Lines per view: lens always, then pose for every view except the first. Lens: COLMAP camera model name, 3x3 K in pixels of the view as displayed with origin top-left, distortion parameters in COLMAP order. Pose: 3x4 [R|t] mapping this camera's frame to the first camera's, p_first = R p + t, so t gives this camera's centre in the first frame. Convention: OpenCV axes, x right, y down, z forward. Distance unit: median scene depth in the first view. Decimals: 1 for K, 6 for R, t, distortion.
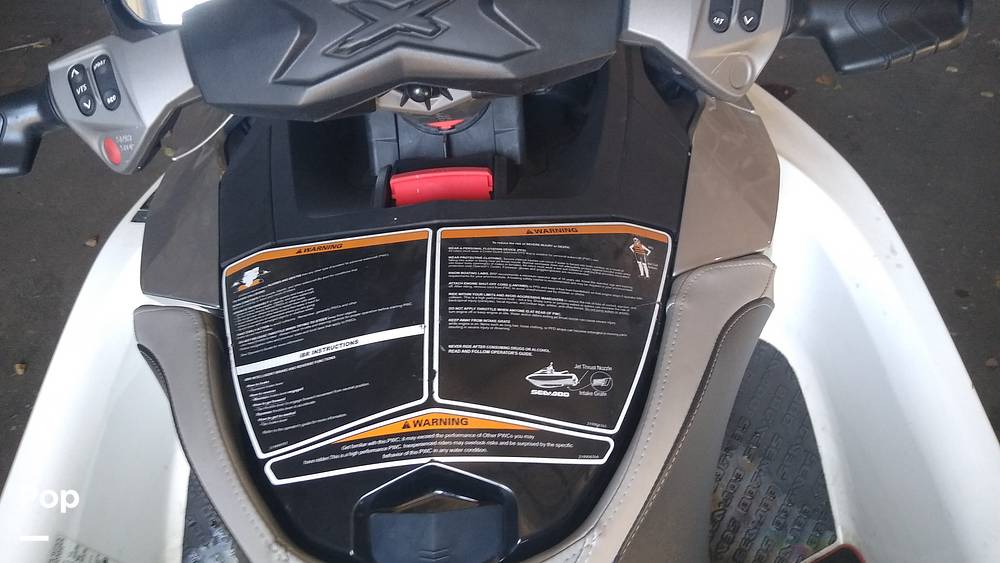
lens RADIAL K [[783.4, 0, 502.7], [0, 783.4, 285.0], [0, 0, 1]] dist [0.086921, -0.156424]
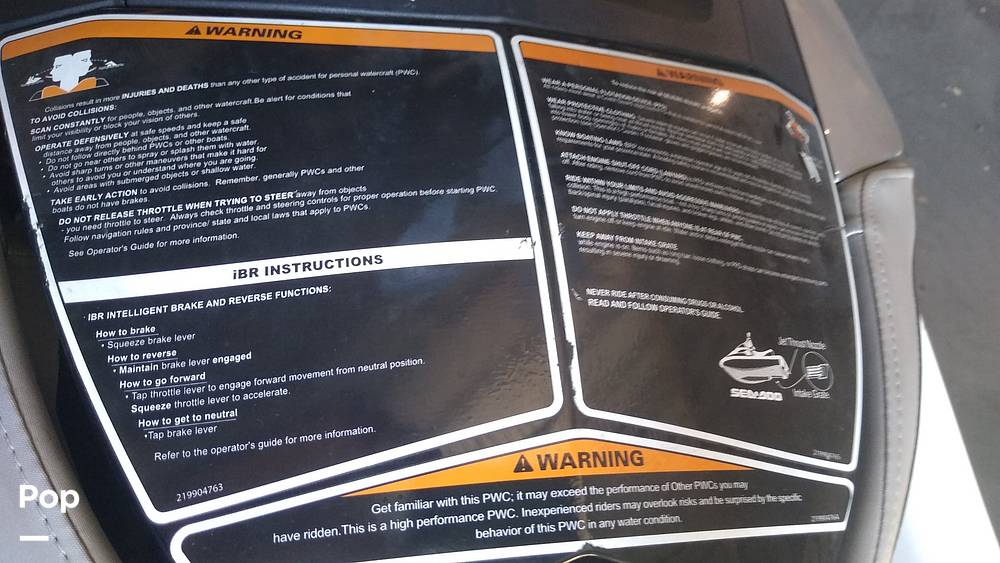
lens RADIAL K [[791.0, 0, 496.3], [0, 791.0, 279.5], [0, 0, 1]] dist [0.071740, -0.157929]
pose [[0.930145, 0.074815, 0.359489, -0.287361], [-0.139290, 0.977740, 0.156918, 0.002149], [-0.339747, -0.196030, 0.919861, 0.553915]]
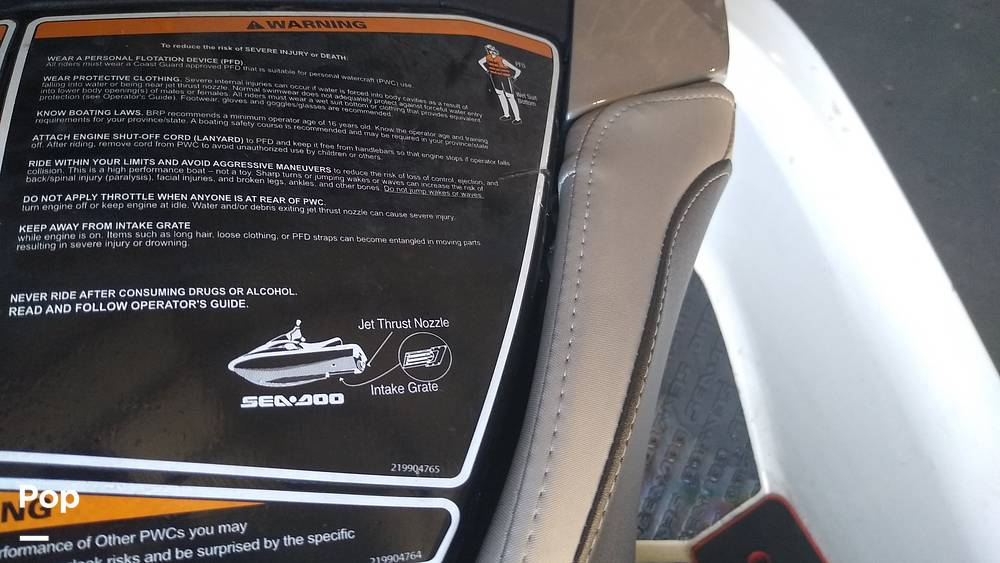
lens RADIAL K [[783.4, 0, 502.7], [0, 783.4, 285.0], [0, 0, 1]] dist [0.086921, -0.156424]
pose [[0.983283, -0.066257, 0.169600, 0.095576], [0.047858, 0.992738, 0.110364, 0.040030], [-0.175680, -0.100403, 0.979314, 0.571714]]
